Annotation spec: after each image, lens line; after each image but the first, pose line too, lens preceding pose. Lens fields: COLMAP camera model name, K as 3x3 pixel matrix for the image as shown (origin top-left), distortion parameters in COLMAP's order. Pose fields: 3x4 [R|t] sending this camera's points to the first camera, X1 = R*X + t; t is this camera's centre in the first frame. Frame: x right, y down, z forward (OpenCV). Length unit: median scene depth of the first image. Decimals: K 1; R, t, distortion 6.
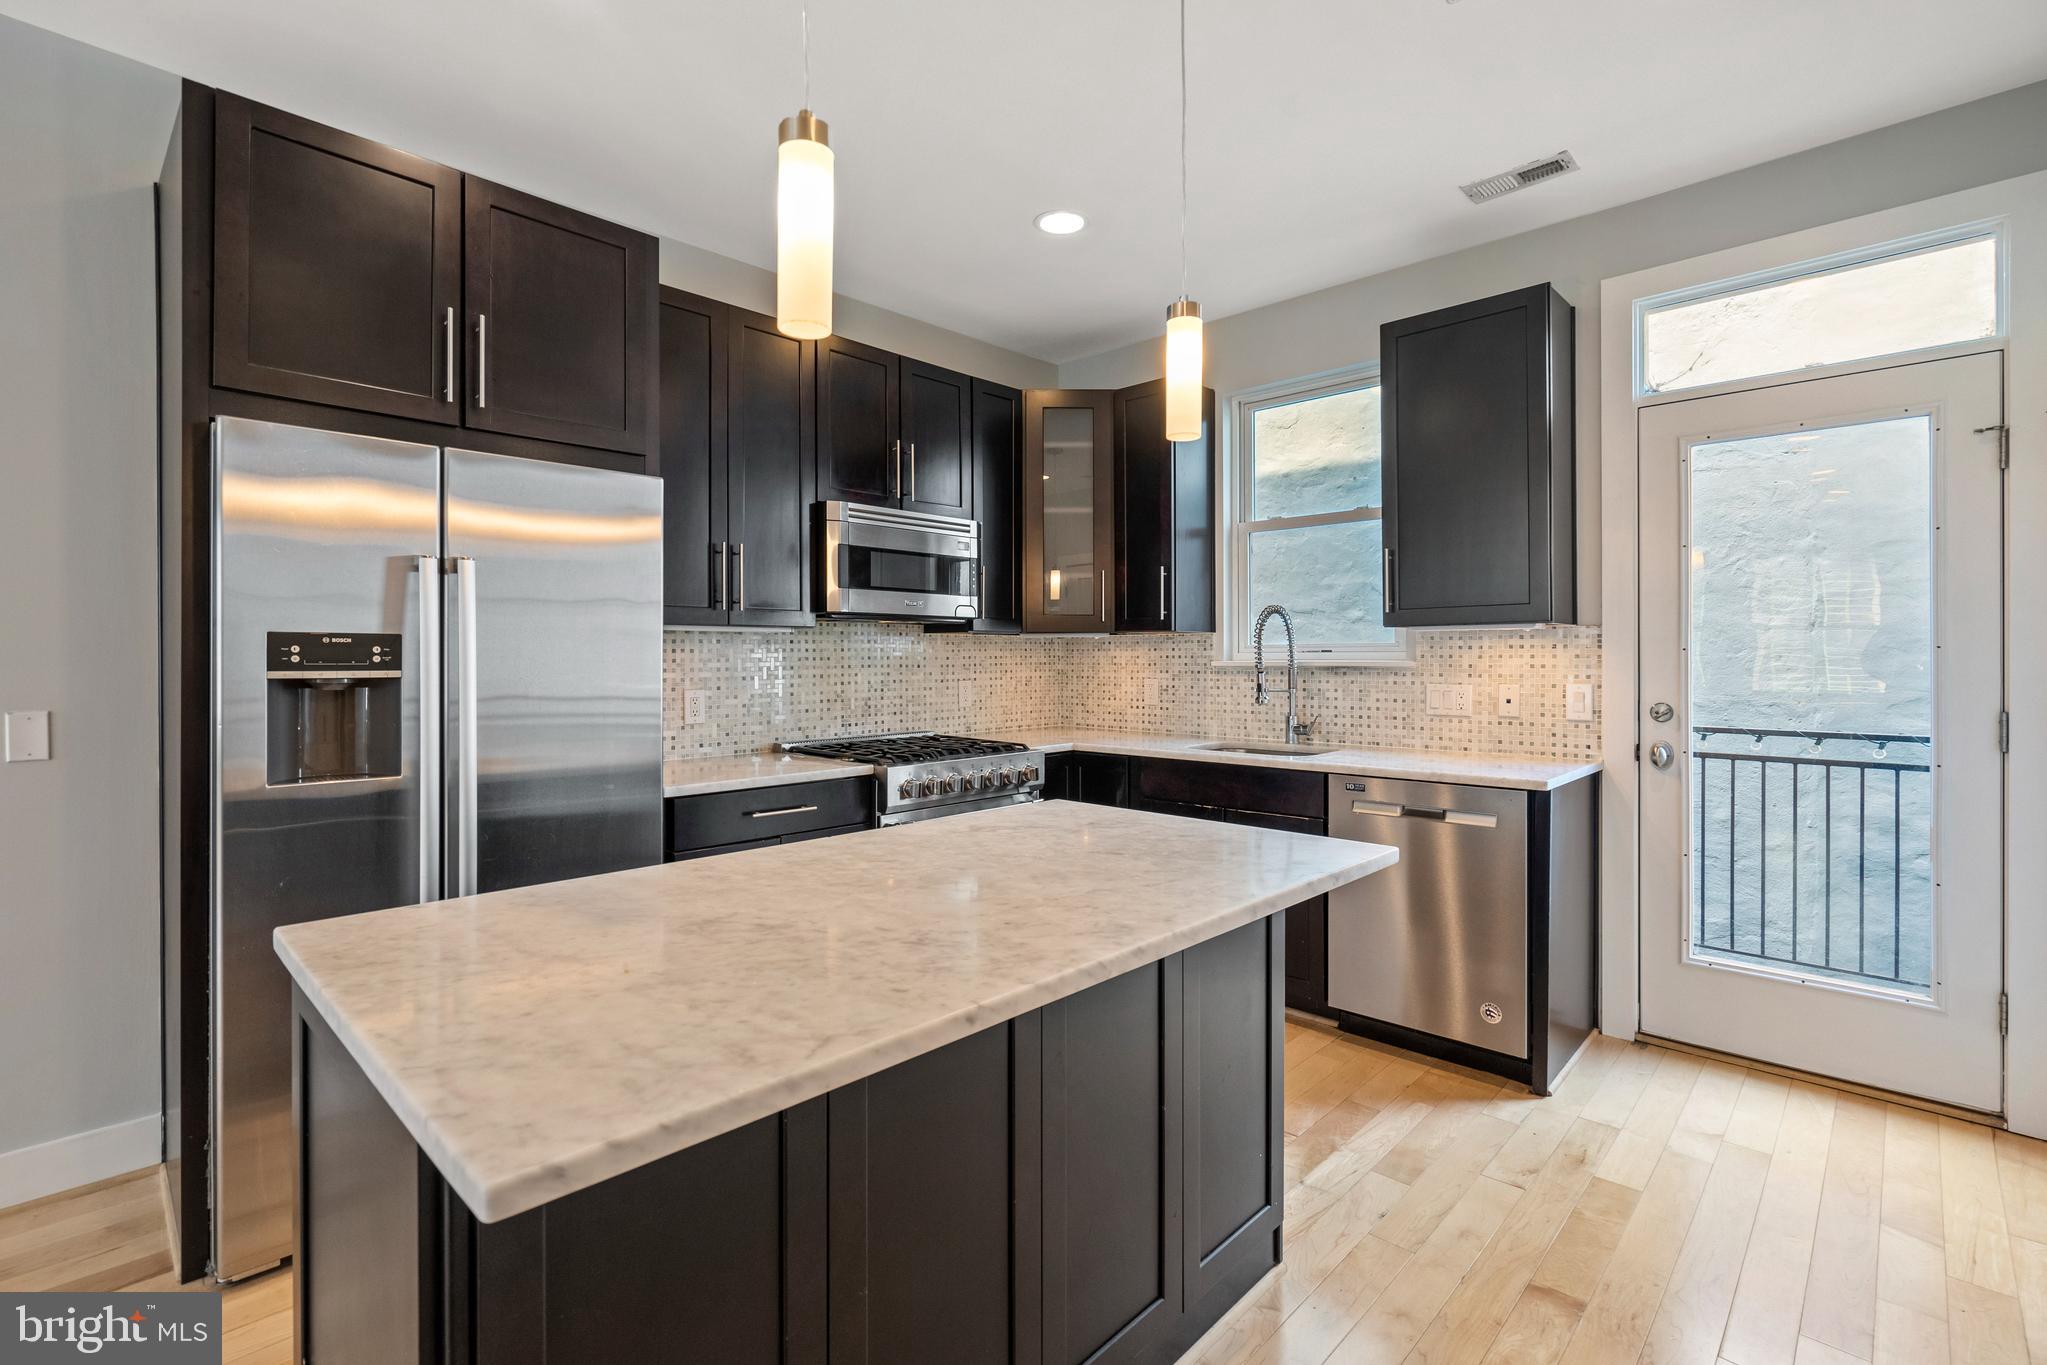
lens RADIAL K [[927.3, 0, 1016.1], [0, 927.3, 658.1], [0, 0, 1]] dist [-0.009500, 0.000773]
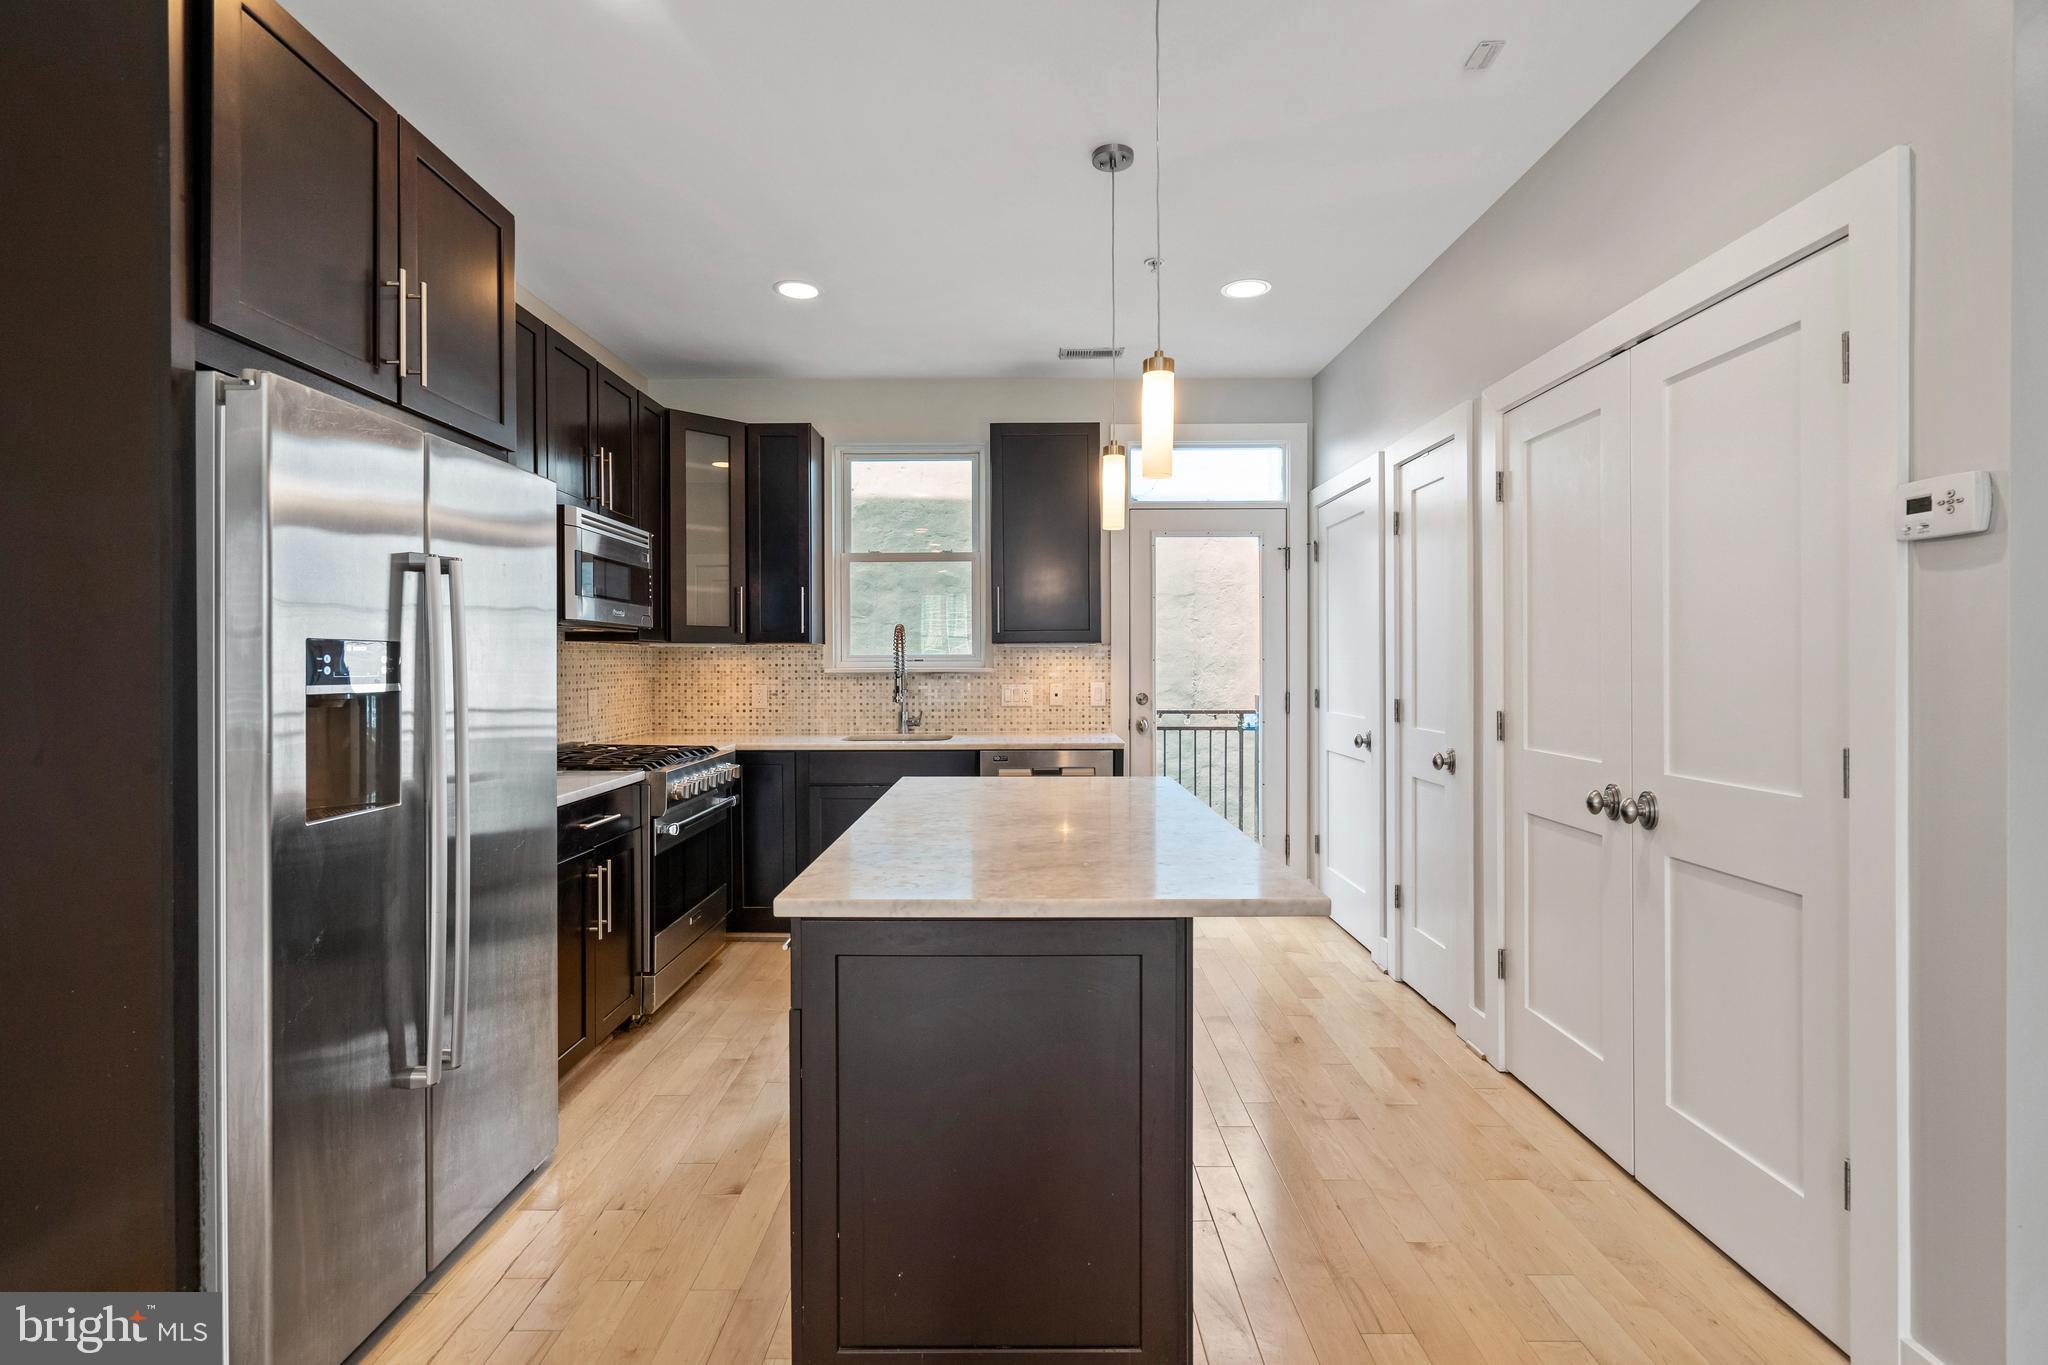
lens RADIAL K [[927.7, 0, 1017.3], [0, 927.7, 671.1], [0, 0, 1]] dist [-0.009500, 0.000773]
pose [[0.721865, -0.006304, 0.692005, -0.478208], [0.001755, 0.999972, 0.007278, -0.002090], [-0.692032, -0.004039, 0.721856, -0.021986]]
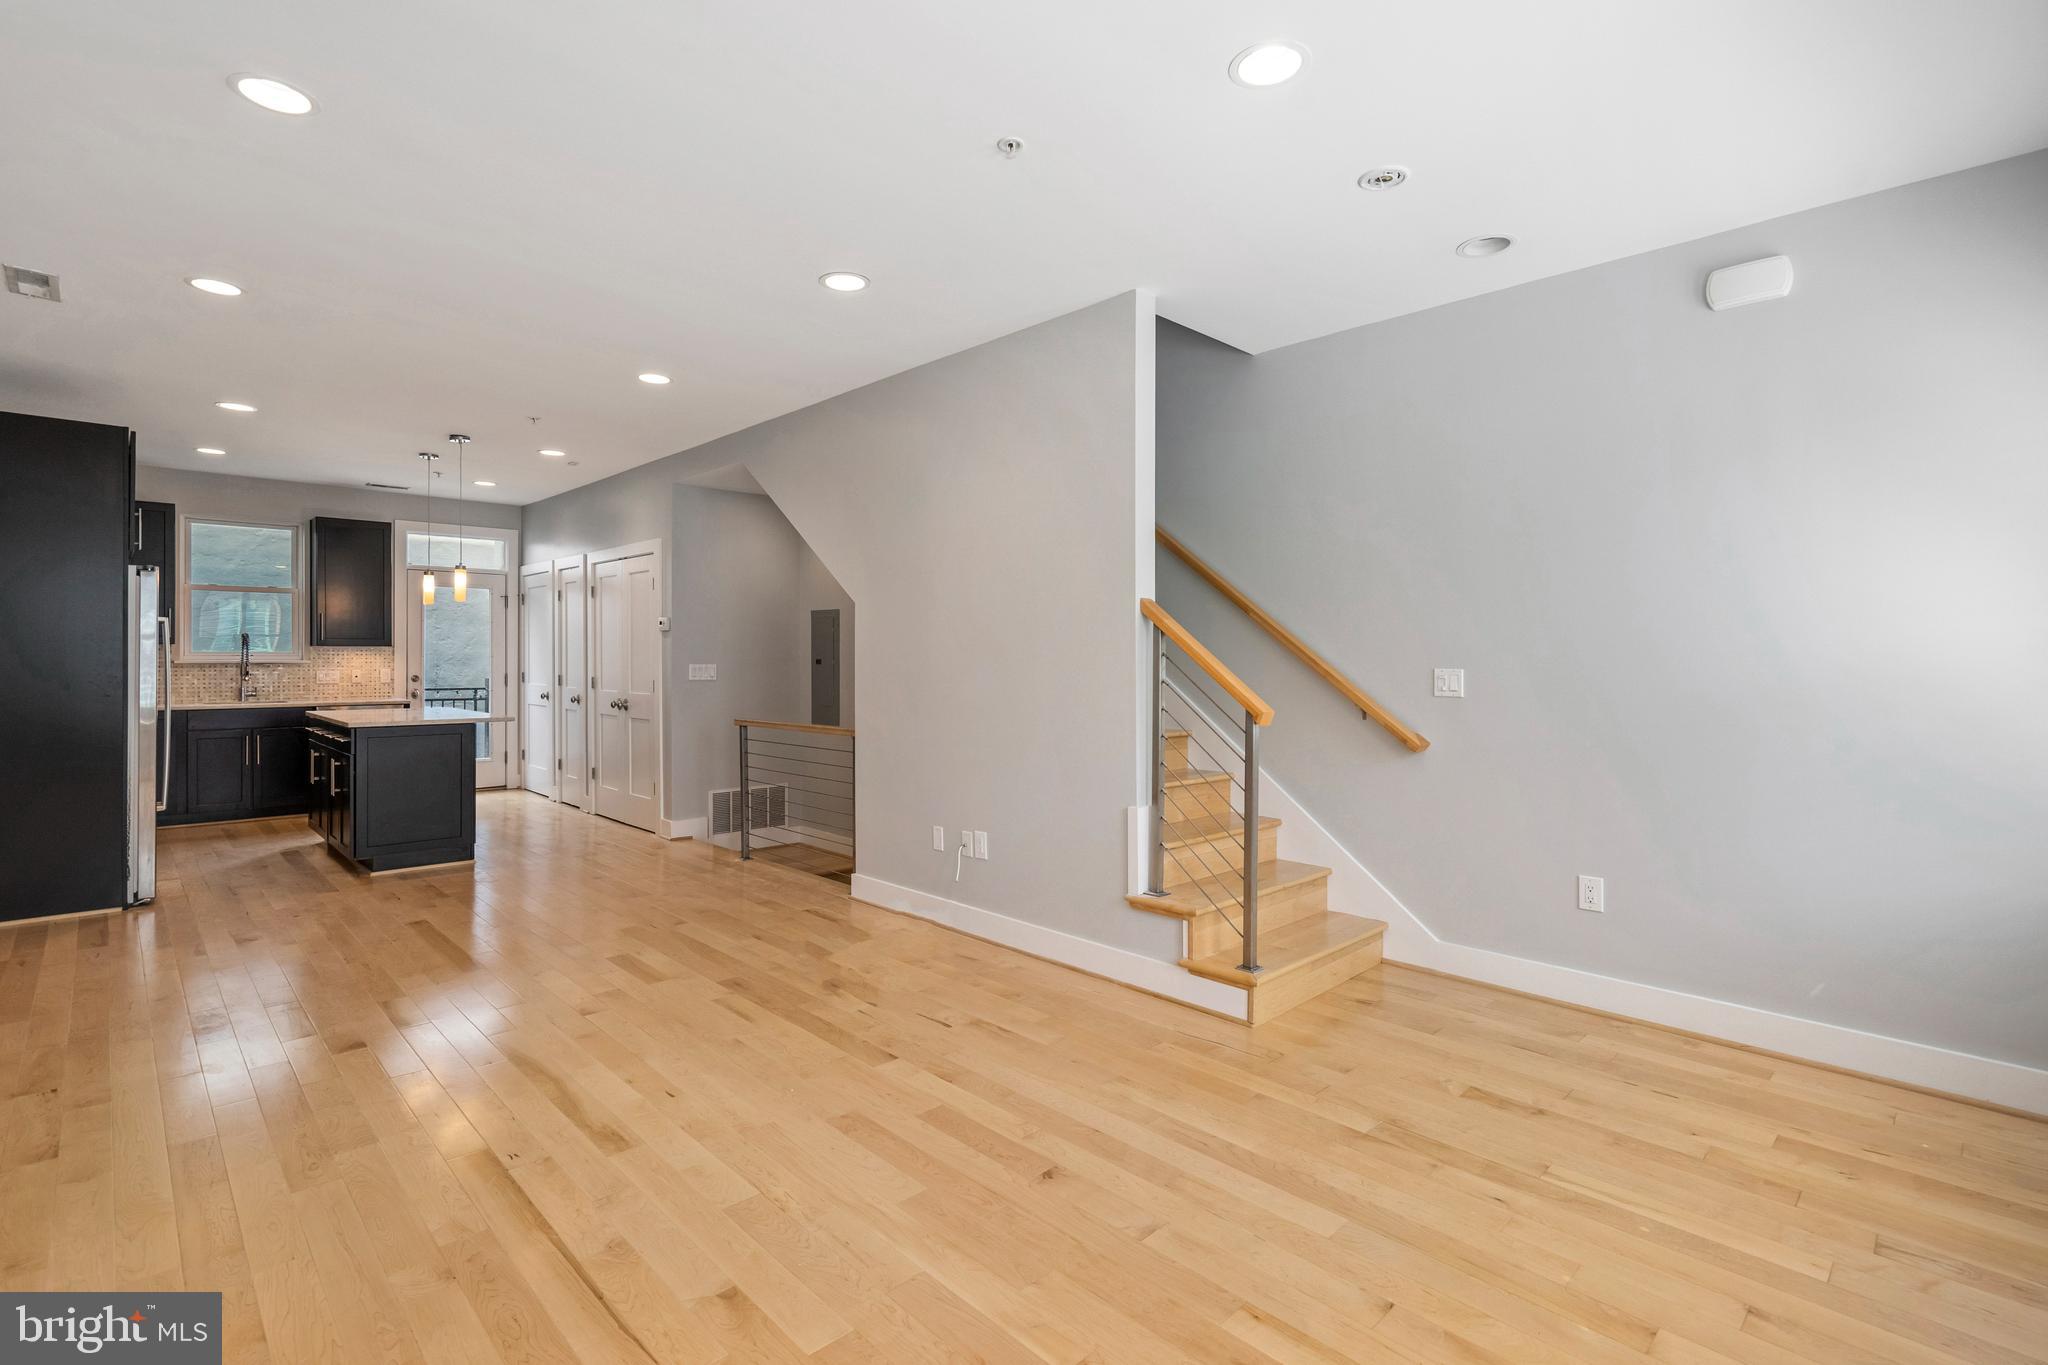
lens RADIAL K [[927.7, 0, 1008.4], [0, 927.7, 656.3], [0, 0, 1]] dist [-0.009500, 0.000773]
pose [[0.032463, 0.004965, 0.999461, -1.685230], [-0.002030, 0.999986, -0.004901, 0.000691], [-0.999471, -0.001869, 0.032473, -0.739955]]
